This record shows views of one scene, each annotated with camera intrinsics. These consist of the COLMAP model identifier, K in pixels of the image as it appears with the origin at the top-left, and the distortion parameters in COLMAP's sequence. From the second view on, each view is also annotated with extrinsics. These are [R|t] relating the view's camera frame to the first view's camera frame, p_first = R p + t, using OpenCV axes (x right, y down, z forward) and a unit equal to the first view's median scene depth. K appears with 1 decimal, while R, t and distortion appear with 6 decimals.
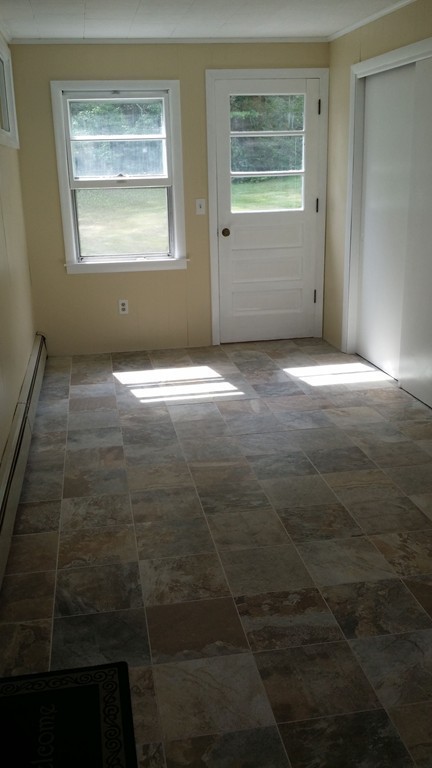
lens RADIAL K [[715.8, 0, 198.2], [0, 715.8, 381.7], [0, 0, 1]] dist [0.145870, -0.344342]
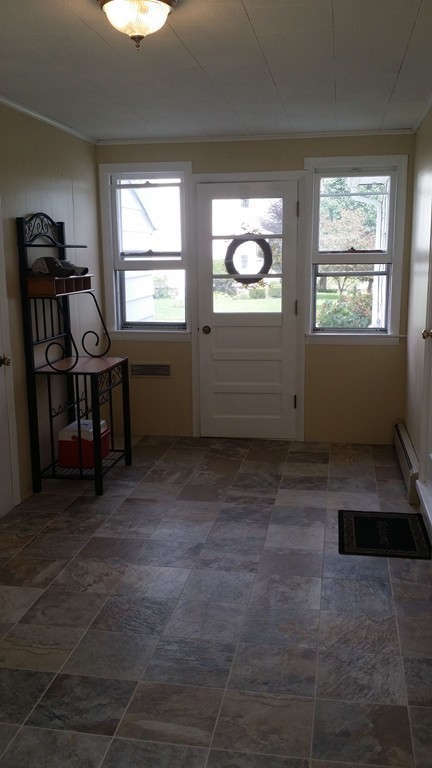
lens RADIAL K [[715.8, 0, 198.2], [0, 715.8, 381.7], [0, 0, 1]] dist [0.145870, -0.344342]
pose [[-0.940579, -0.023755, 0.338743, -0.295857], [0.131399, 0.894380, 0.427573, -0.607986], [-0.313122, 0.446676, -0.838114, 1.974504]]
